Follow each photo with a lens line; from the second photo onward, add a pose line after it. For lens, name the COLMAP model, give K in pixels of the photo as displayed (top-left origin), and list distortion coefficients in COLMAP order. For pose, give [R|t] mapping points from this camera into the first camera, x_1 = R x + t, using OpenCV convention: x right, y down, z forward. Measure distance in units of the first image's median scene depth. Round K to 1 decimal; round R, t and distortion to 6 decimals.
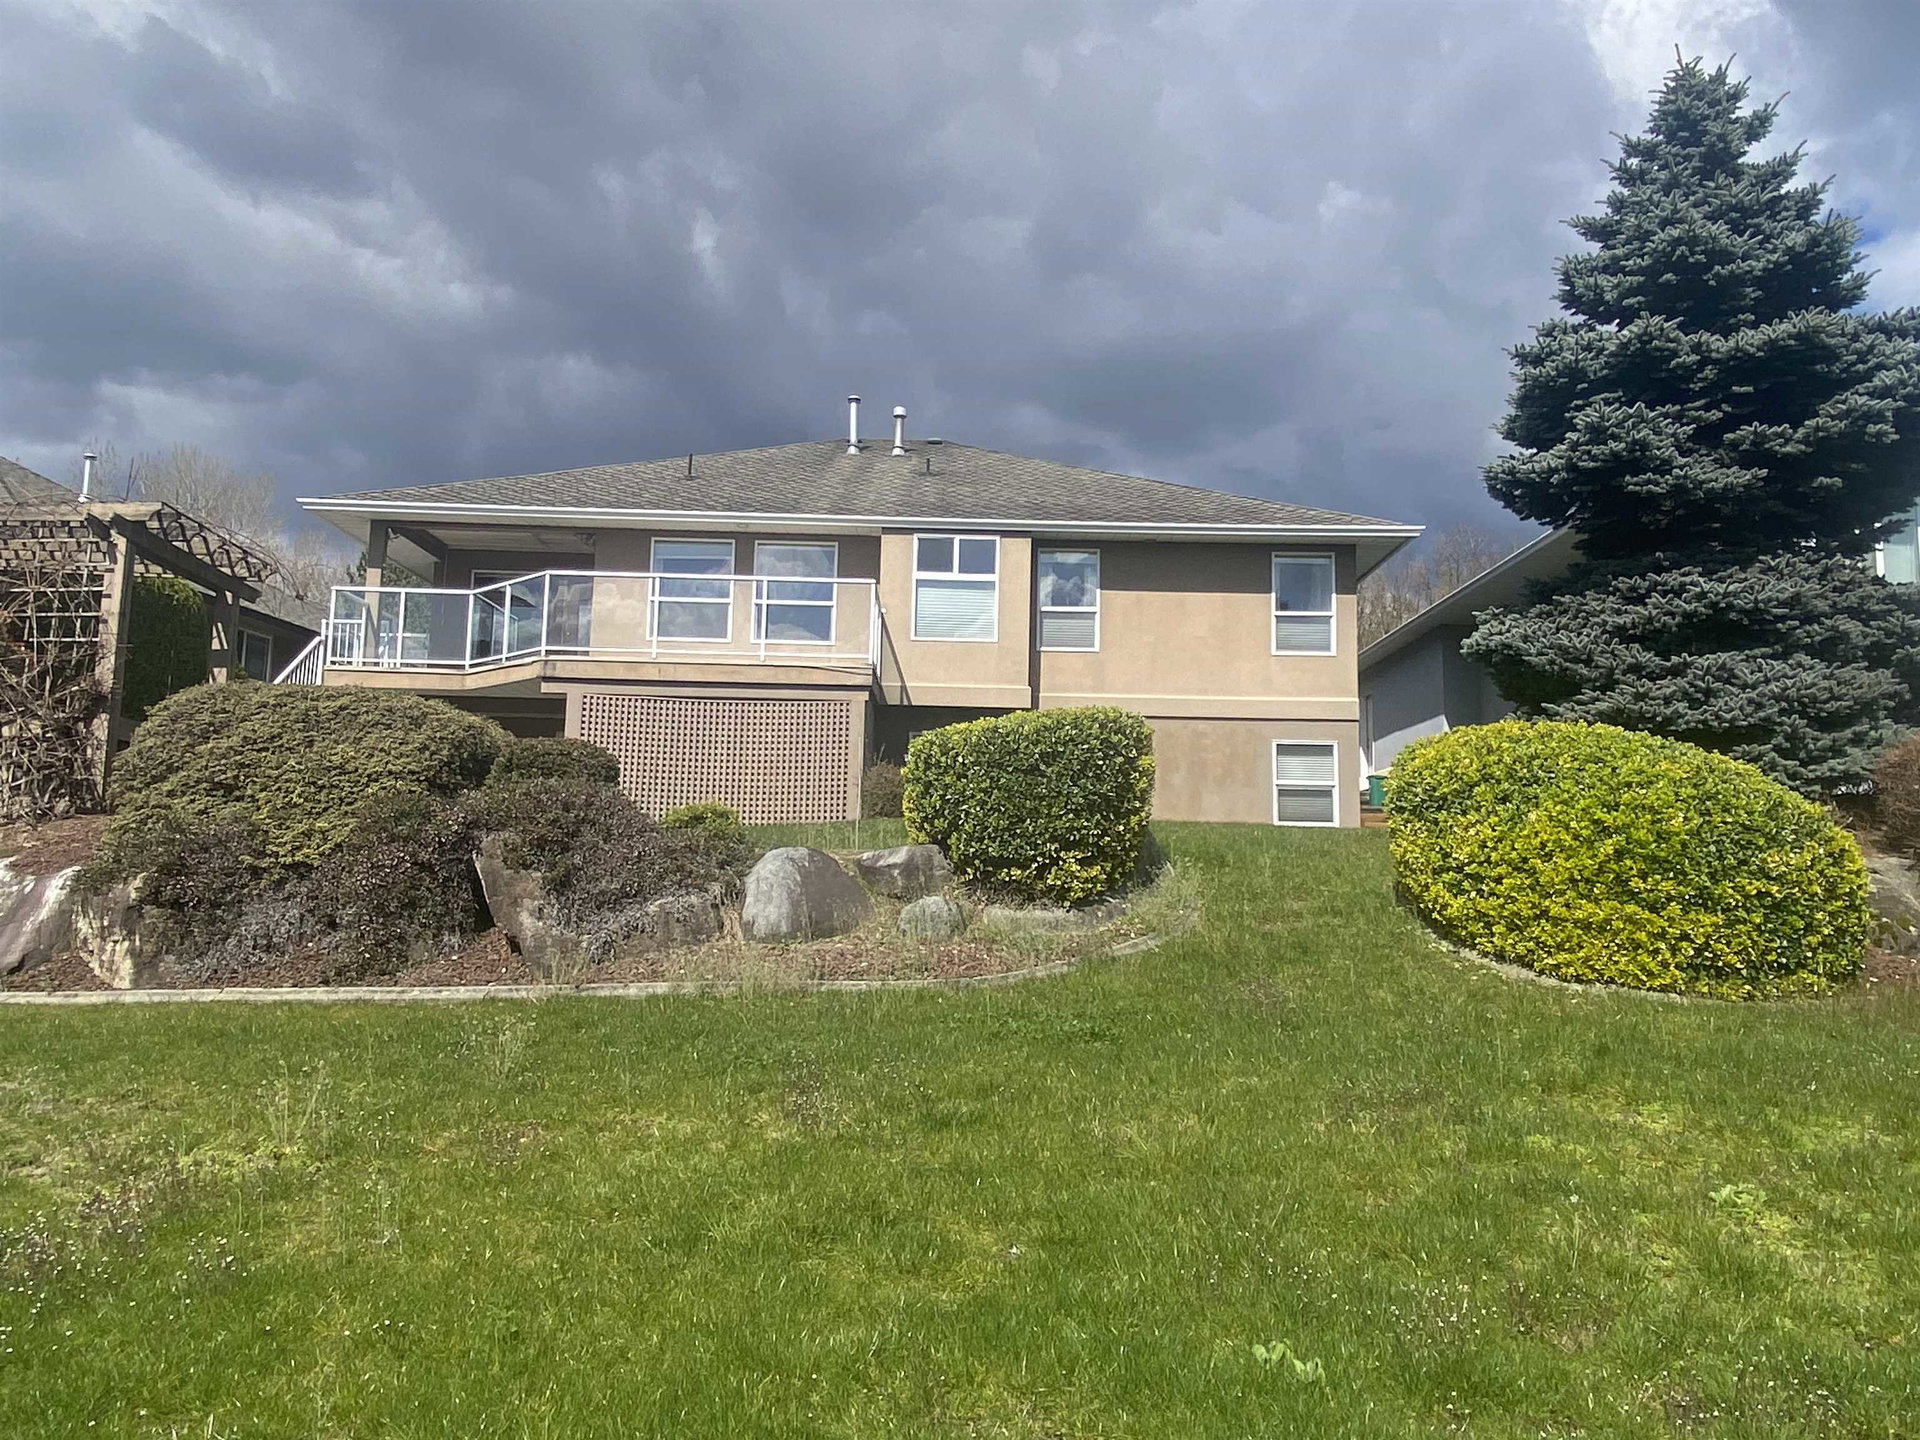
lens RADIAL K [[1388.8, 0, 960.0], [0, 1388.8, 720.0], [0, 0, 1]] dist [0.066106, -0.001554]
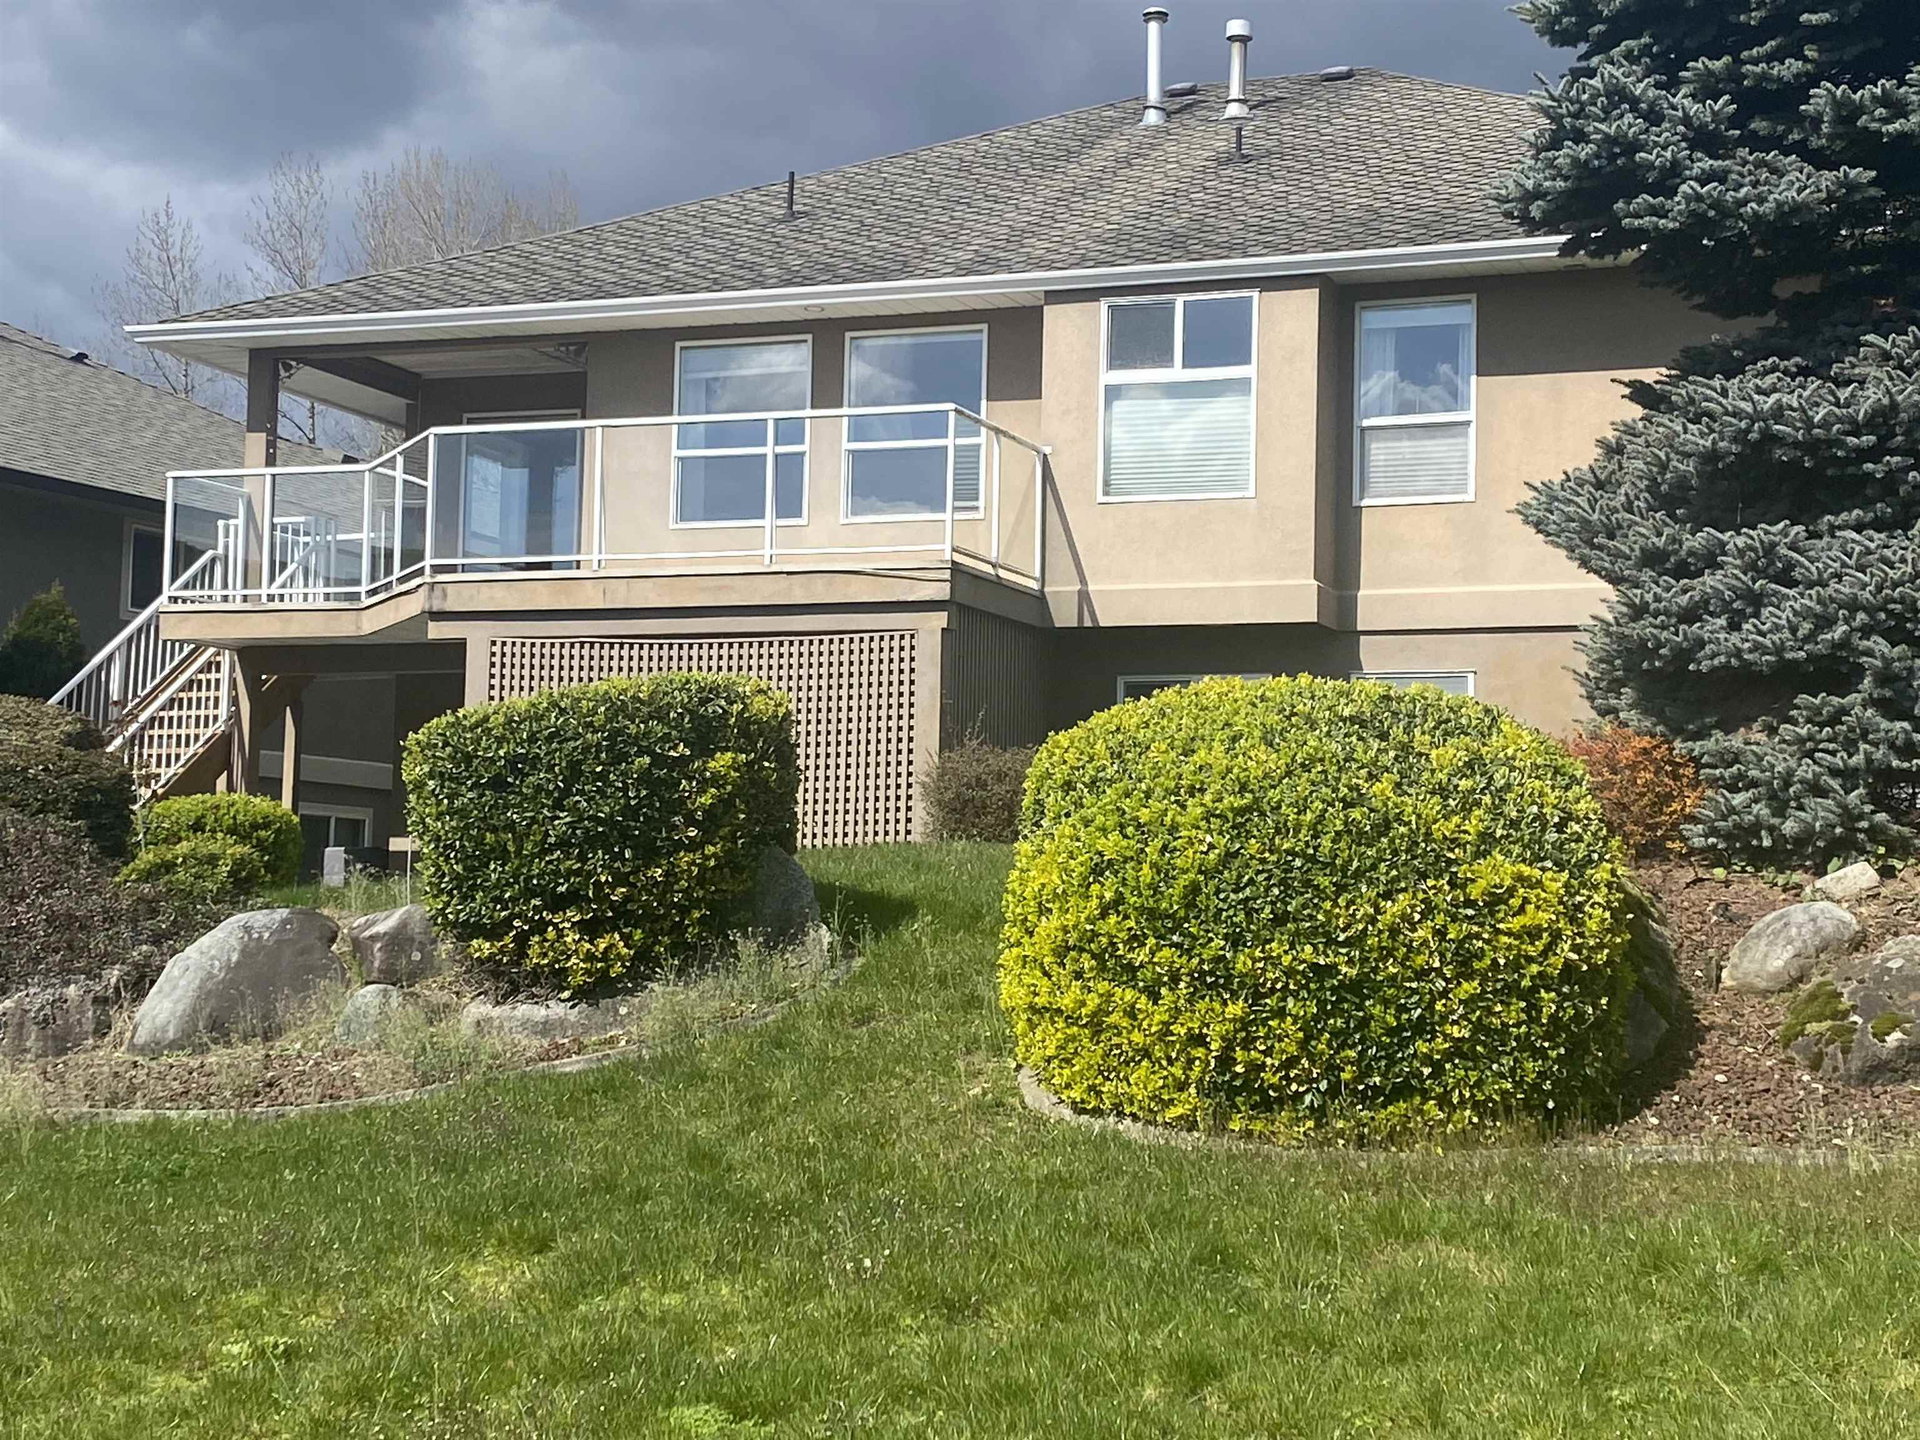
lens RADIAL K [[3061.7, 0, 957.5], [0, 3061.7, 668.6], [0, 0, 1]] dist [0.159361, -0.075355]
pose [[0.928920, -0.039154, -0.368204, 0.349865], [0.046301, 0.998871, 0.010592, -0.009916], [0.367374, -0.026887, 0.929685, -0.103068]]
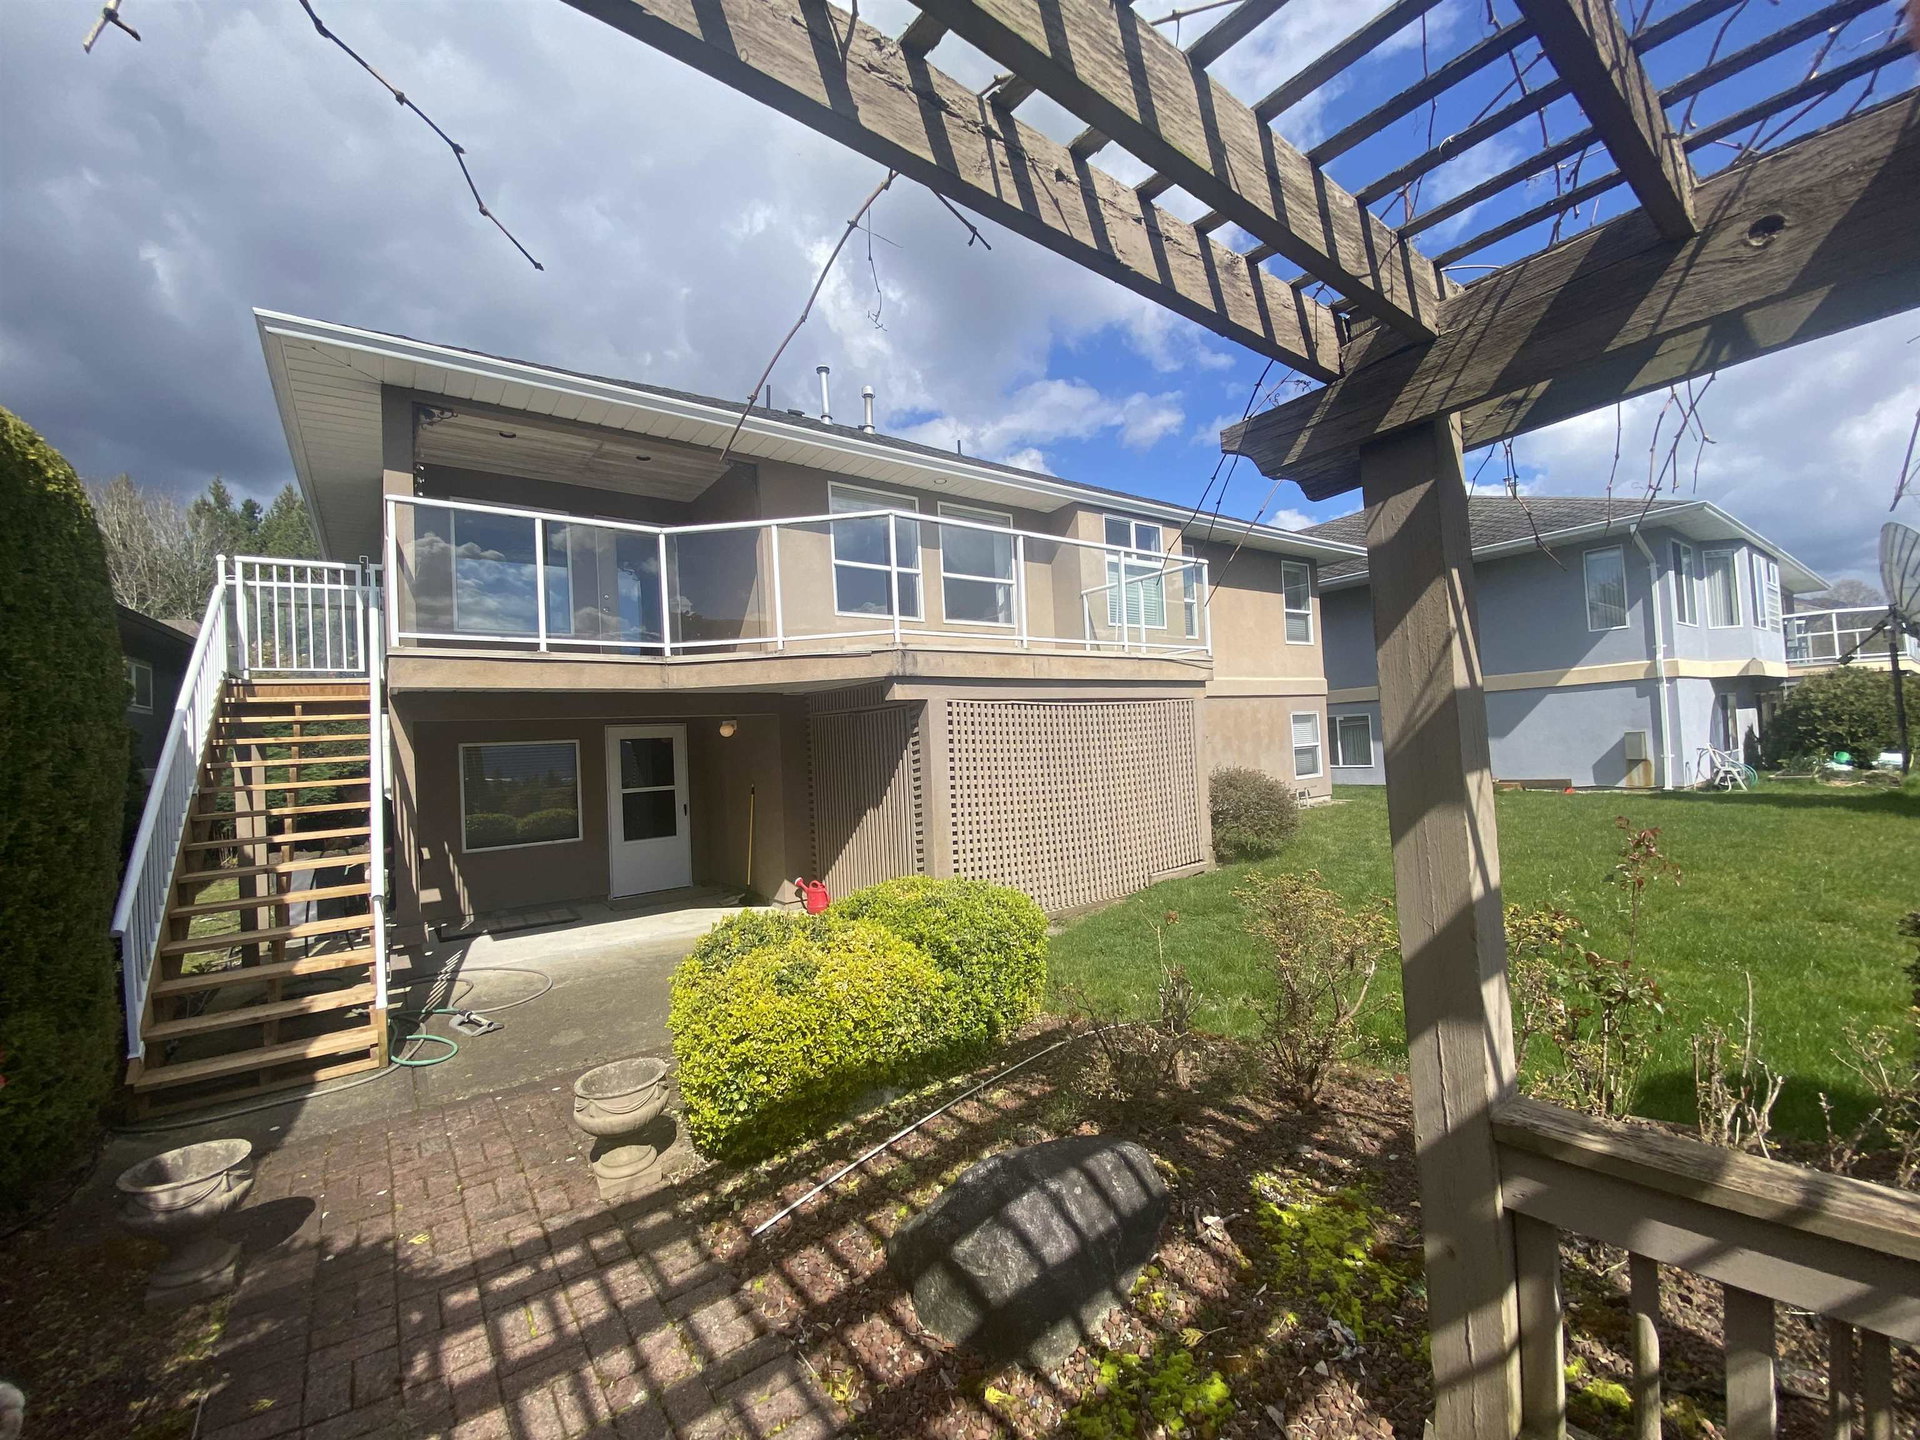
lens RADIAL K [[771.9, 0, 960.0], [0, 771.9, 720.0], [0, 0, 1]] dist [0.000307, -0.020780]
pose [[0.798198, -0.047517, 0.600518, -0.456172], [-0.007562, 0.996015, 0.088864, -0.039368], [-0.602347, -0.075472, 0.794658, 0.647879]]
